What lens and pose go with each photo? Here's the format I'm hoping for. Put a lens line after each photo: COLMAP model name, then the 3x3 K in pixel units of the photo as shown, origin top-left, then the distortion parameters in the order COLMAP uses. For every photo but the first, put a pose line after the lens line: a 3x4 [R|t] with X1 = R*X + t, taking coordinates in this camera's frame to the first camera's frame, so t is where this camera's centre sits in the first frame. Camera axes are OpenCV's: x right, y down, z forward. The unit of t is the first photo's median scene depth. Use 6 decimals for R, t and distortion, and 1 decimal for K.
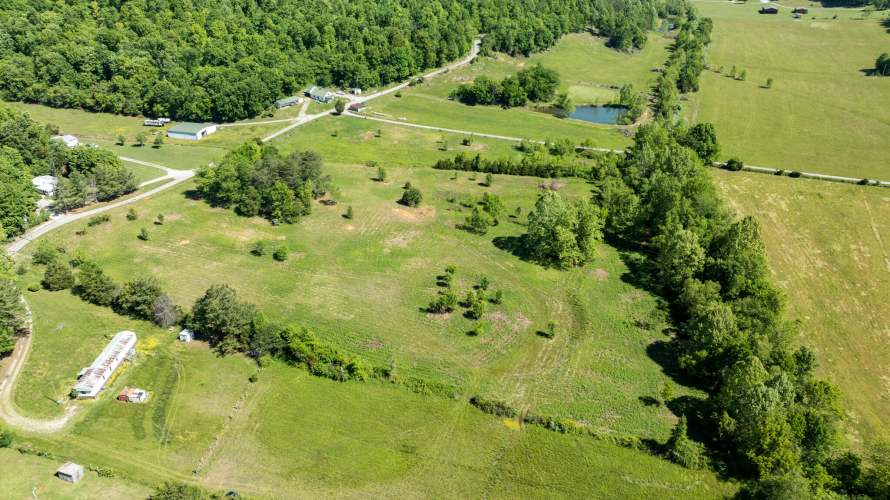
lens RADIAL K [[627.9, 0, 449.3], [0, 627.9, 243.0], [0, 0, 1]] dist [-0.038396, 0.039719]
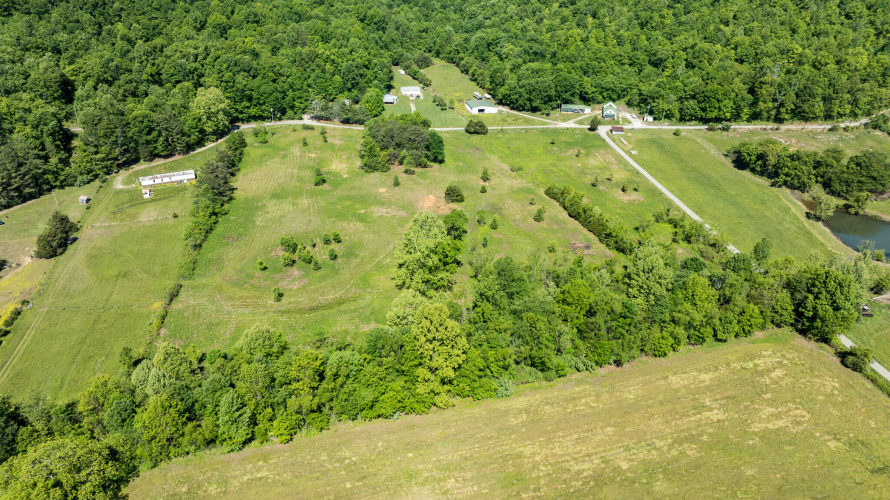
lens RADIAL K [[627.9, 0, 449.3], [0, 627.9, 243.0], [0, 0, 1]] dist [-0.038396, 0.039719]
pose [[0.465566, 0.397124, -0.790911, 0.704698], [-0.420081, 0.885743, 0.197461, -0.178921], [0.778961, 0.240316, 0.579197, 0.344905]]
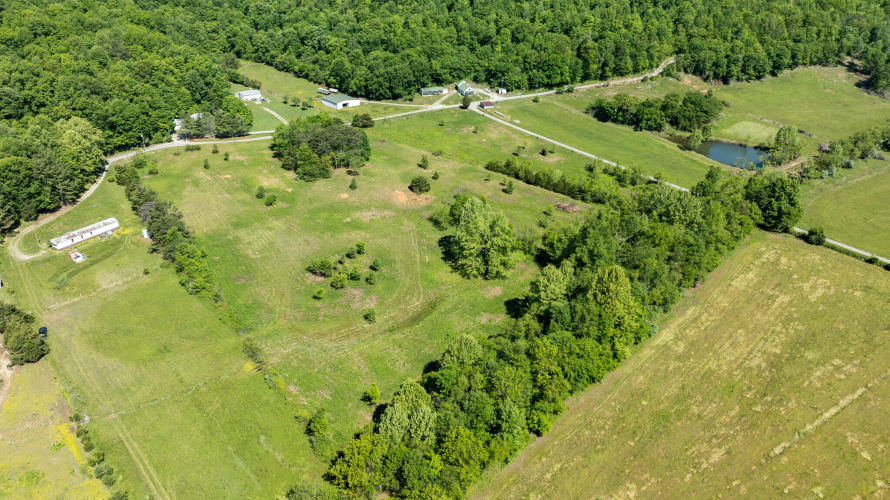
lens RADIAL K [[627.9, 0, 449.3], [0, 627.9, 243.0], [0, 0, 1]] dist [-0.038396, 0.039719]
pose [[0.840461, 0.250428, -0.480532, 0.452762], [-0.256838, 0.964963, 0.053672, -0.040986], [0.477137, 0.078309, 0.875333, 0.082604]]
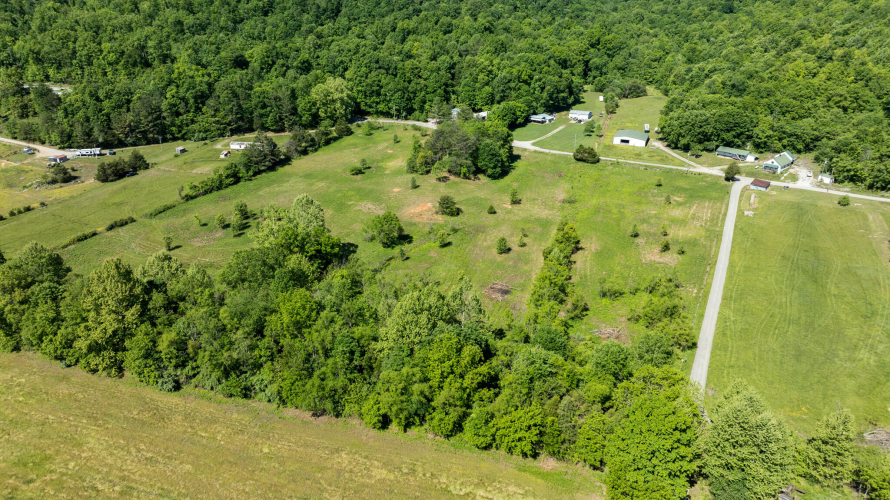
lens RADIAL K [[627.9, 0, 449.3], [0, 627.9, 243.0], [0, 0, 1]] dist [-0.038396, 0.039719]
pose [[-0.127490, 0.378853, -0.916633, 0.706991], [-0.468905, 0.791351, 0.392291, -0.343239], [0.873999, 0.479827, 0.076757, 0.830942]]
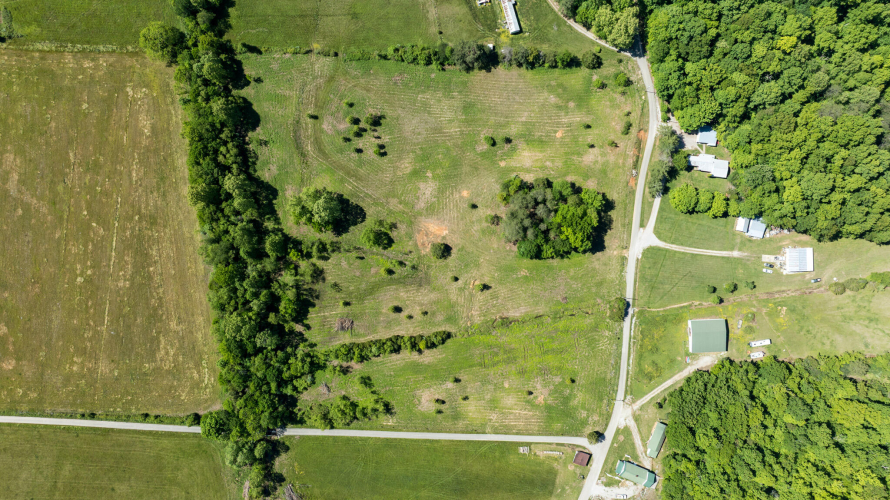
lens RADIAL K [[627.9, 0, 449.3], [0, 627.9, 243.0], [0, 0, 1]] dist [-0.038396, 0.039719]
pose [[-0.954937, 0.296680, -0.008761, -0.063186], [-0.143288, -0.434956, 0.888978, -1.048968], [0.259932, 0.850173, 0.457866, 0.352589]]
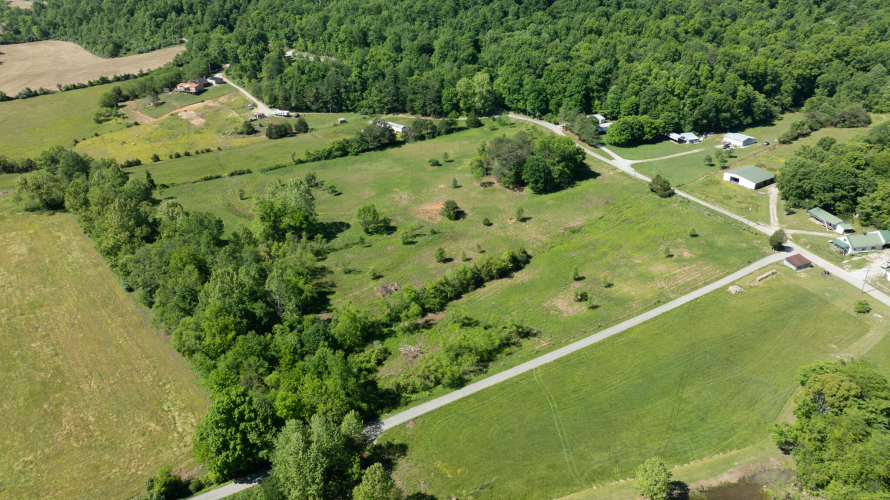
lens RADIAL K [[627.9, 0, 449.3], [0, 627.9, 243.0], [0, 0, 1]] dist [-0.038396, 0.039719]
pose [[-0.647788, 0.330800, -0.686252, 0.581674], [-0.358292, 0.662670, 0.657643, -0.620478], [0.672307, 0.671893, -0.310747, 1.177156]]
